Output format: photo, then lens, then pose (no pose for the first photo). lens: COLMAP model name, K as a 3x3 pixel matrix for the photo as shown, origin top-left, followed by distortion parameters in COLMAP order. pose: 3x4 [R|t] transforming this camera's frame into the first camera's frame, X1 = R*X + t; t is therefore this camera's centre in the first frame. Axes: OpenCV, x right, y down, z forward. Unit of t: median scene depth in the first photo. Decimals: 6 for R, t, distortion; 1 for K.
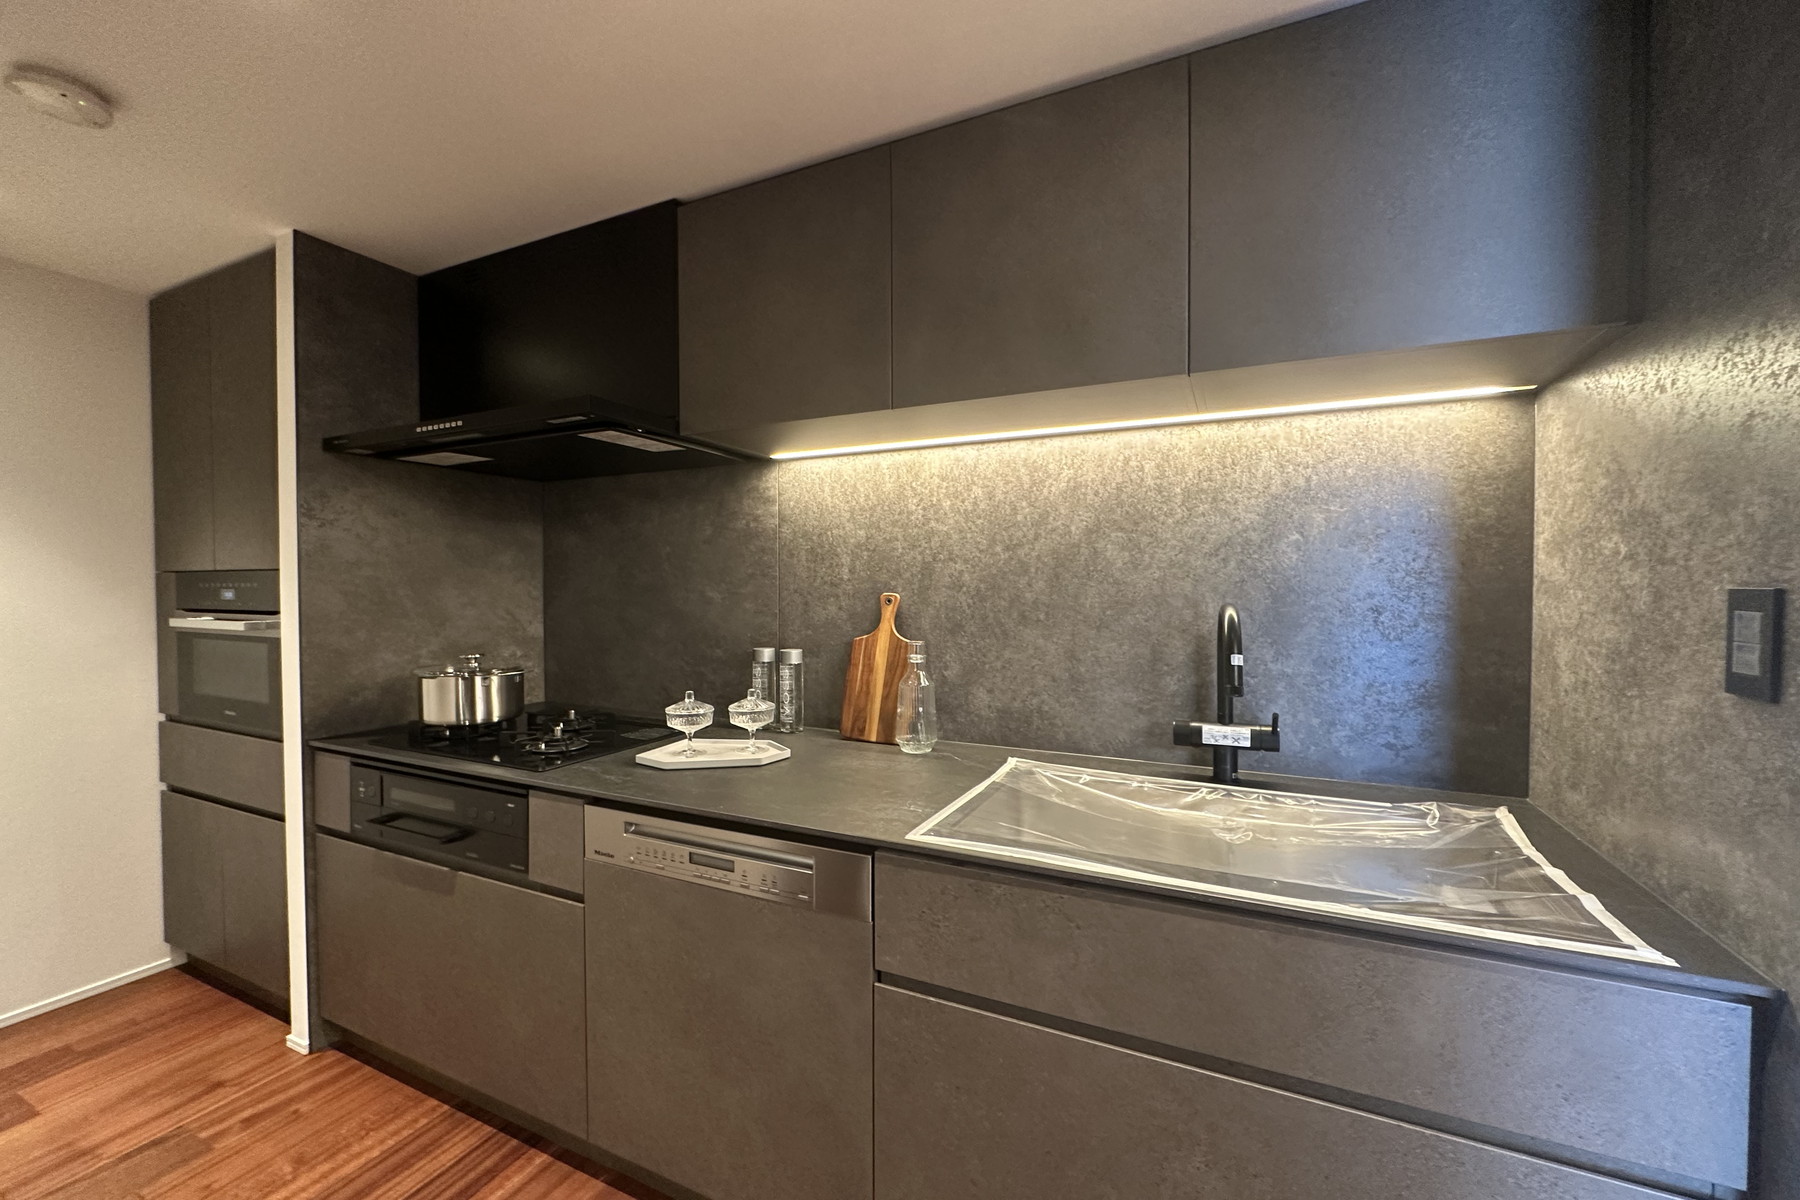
lens RADIAL K [[715.8, 0, 901.3], [0, 715.8, 599.9], [0, 0, 1]] dist [-0.002896, 0.001377]
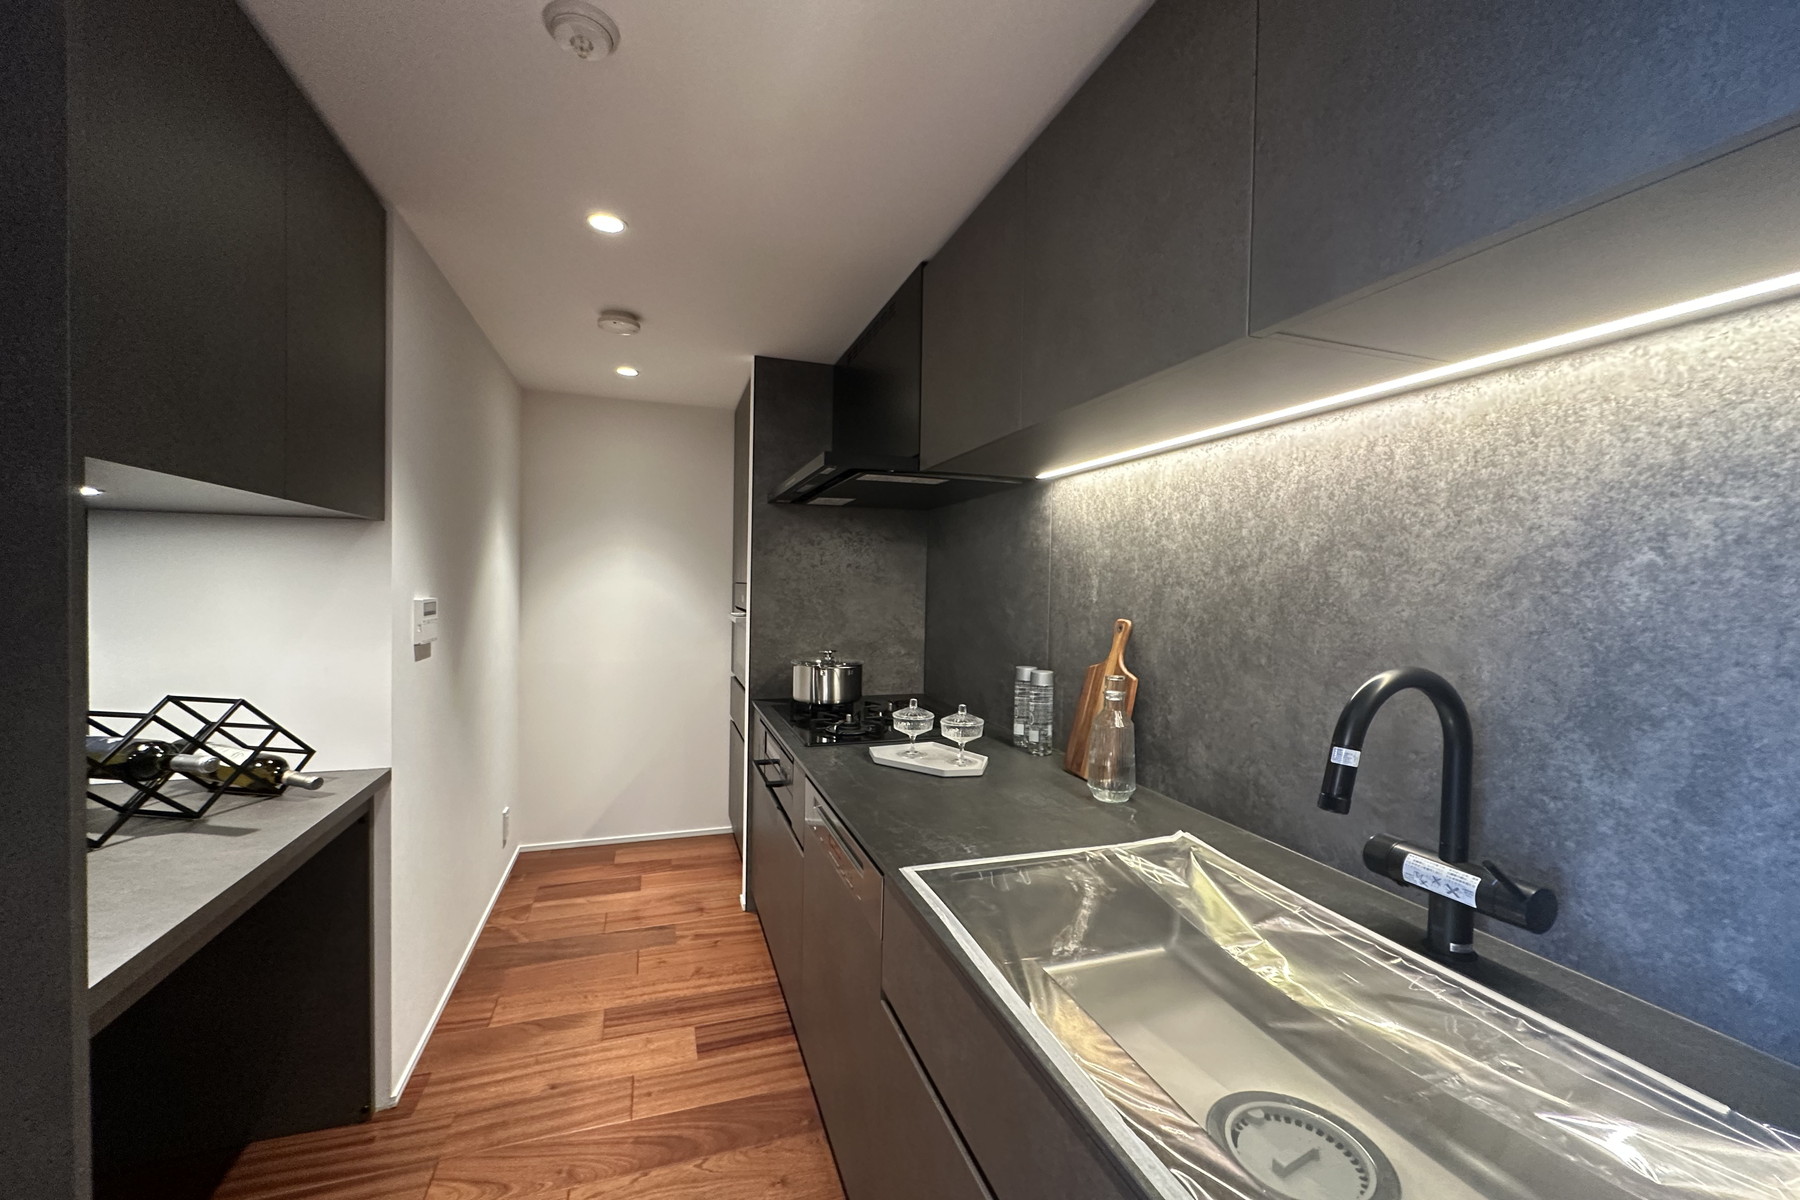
lens RADIAL K [[715.8, 0, 898.2], [0, 715.8, 598.6], [0, 0, 1]] dist [-0.002896, 0.001377]
pose [[0.702744, 0.028287, -0.710881, 0.474884], [-0.032354, 0.999446, 0.007787, -0.037623], [0.710707, 0.017528, 0.703270, 0.188882]]
